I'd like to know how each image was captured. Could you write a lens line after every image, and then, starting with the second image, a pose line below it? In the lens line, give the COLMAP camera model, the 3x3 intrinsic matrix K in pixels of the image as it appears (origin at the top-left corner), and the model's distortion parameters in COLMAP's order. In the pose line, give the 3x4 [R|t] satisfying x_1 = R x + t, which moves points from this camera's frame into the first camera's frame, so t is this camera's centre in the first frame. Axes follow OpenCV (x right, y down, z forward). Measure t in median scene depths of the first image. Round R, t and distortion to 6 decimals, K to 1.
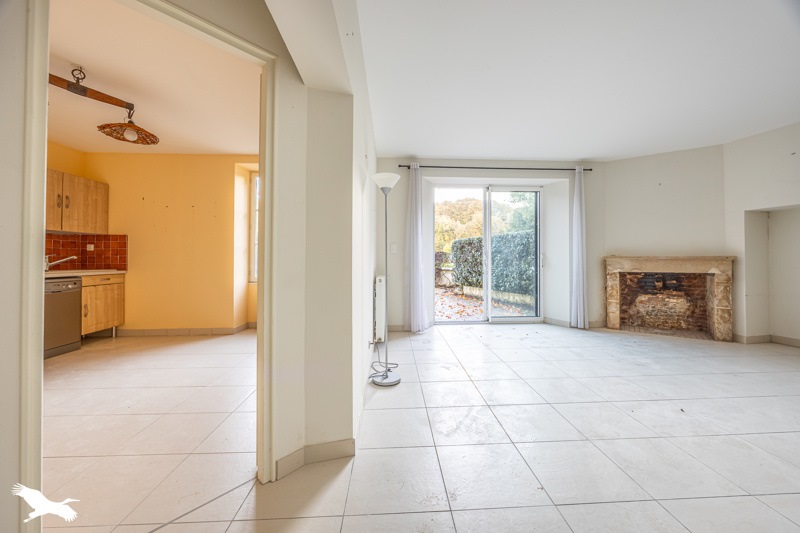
lens RADIAL K [[309.4, 0, 406.2], [0, 309.4, 253.9], [0, 0, 1]] dist [-0.006428, 0.000368]
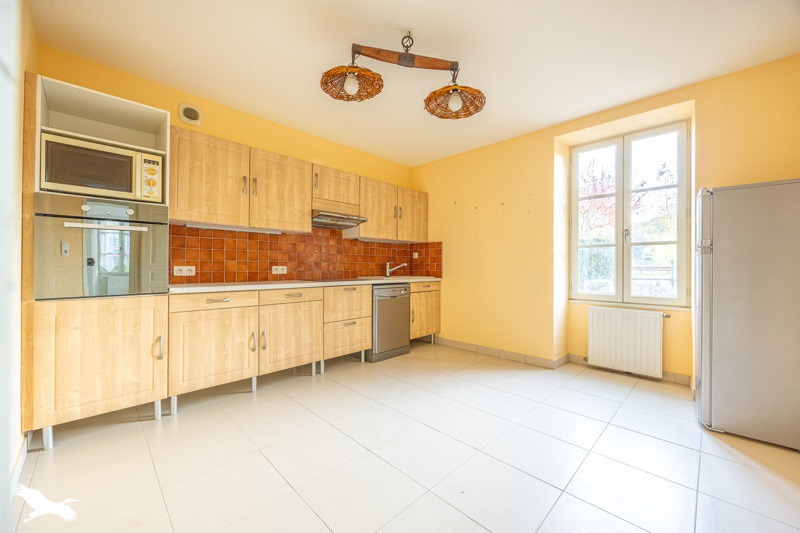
lens RADIAL K [[309.4, 0, 403.9], [0, 309.4, 267.1], [0, 0, 1]] dist [-0.006428, 0.000368]
pose [[0.676162, 0.005366, -0.736734, -0.277922], [0.003287, 0.999942, 0.010300, 0.008748], [0.736746, -0.009386, 0.676105, 0.257210]]
